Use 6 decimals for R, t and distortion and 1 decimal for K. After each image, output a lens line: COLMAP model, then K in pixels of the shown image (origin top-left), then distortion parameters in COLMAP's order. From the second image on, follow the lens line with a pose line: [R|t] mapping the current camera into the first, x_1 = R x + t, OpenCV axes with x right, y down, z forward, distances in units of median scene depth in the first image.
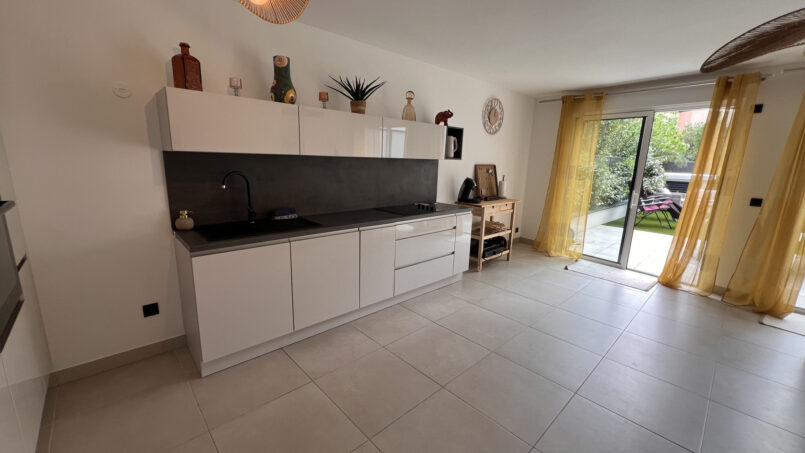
lens RADIAL K [[324.1, 0, 400.9], [0, 324.1, 225.4], [0, 0, 1]] dist [-0.001317, 0.001128]
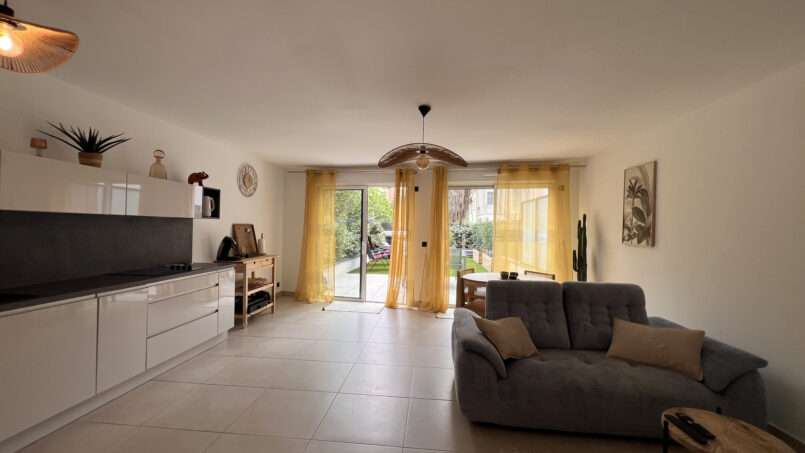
lens RADIAL K [[324.1, 0, 403.0], [0, 324.1, 225.0], [0, 0, 1]] dist [-0.001317, 0.001128]
pose [[0.746080, -0.012141, 0.665745, -0.068703], [0.141135, 0.979999, -0.140294, 0.046318], [-0.650727, 0.198630, 0.732872, -0.141543]]
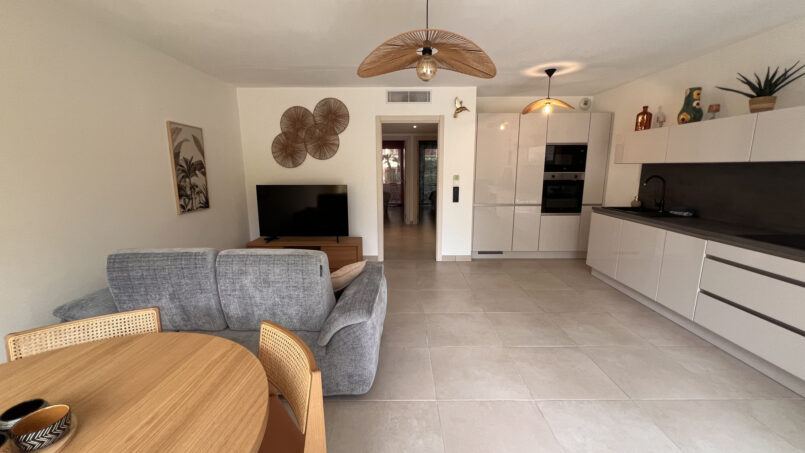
lens RADIAL K [[324.1, 0, 402.9], [0, 324.1, 225.4], [0, 0, 1]] dist [-0.001317, 0.001128]
pose [[-0.692771, 0.097758, -0.714501, 0.934802], [-0.165124, 0.942946, 0.289115, -0.122215], [0.701999, 0.318272, -0.637103, 0.782114]]
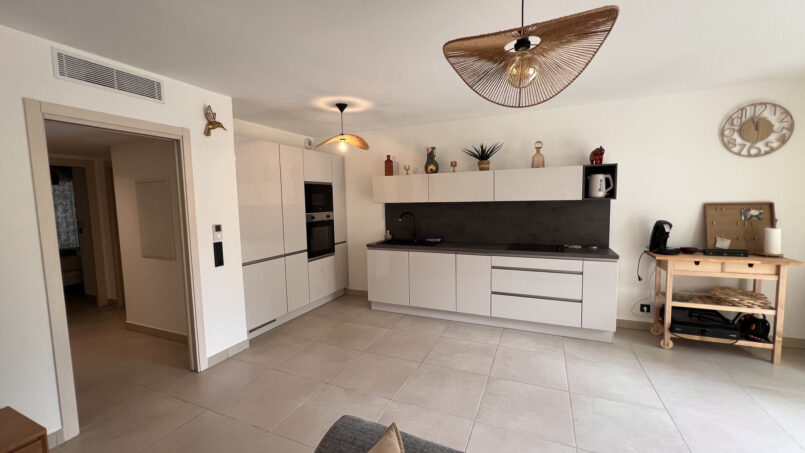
lens RADIAL K [[324.1, 0, 403.6], [0, 324.1, 225.3], [0, 0, 1]] dist [-0.001317, 0.001128]
pose [[0.384648, 0.034401, -0.922422, 0.791248], [-0.155462, 0.987445, -0.028001, -0.022689], [0.909878, 0.154172, 0.385167, 0.170150]]
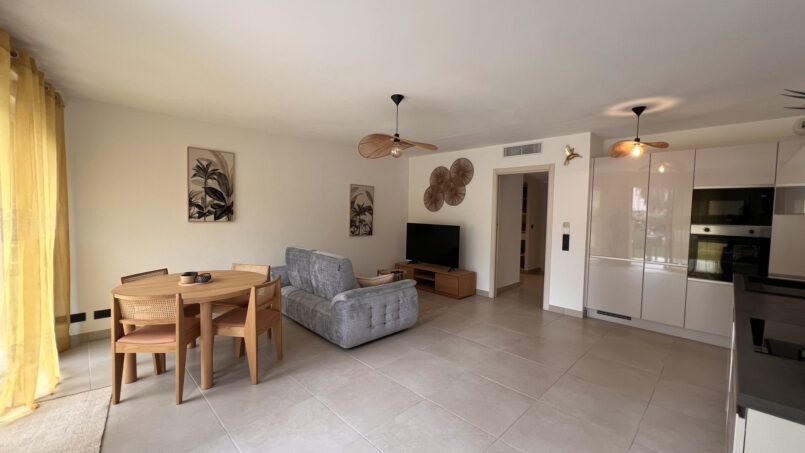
lens RADIAL K [[324.1, 0, 402.0], [0, 324.1, 223.8], [0, 0, 1]] dist [-0.001317, 0.001128]
pose [[-0.998520, -0.051129, -0.018534, 0.505202], [-0.054106, 0.968398, 0.243470, -0.234662], [0.005500, 0.244112, -0.969731, 1.242187]]
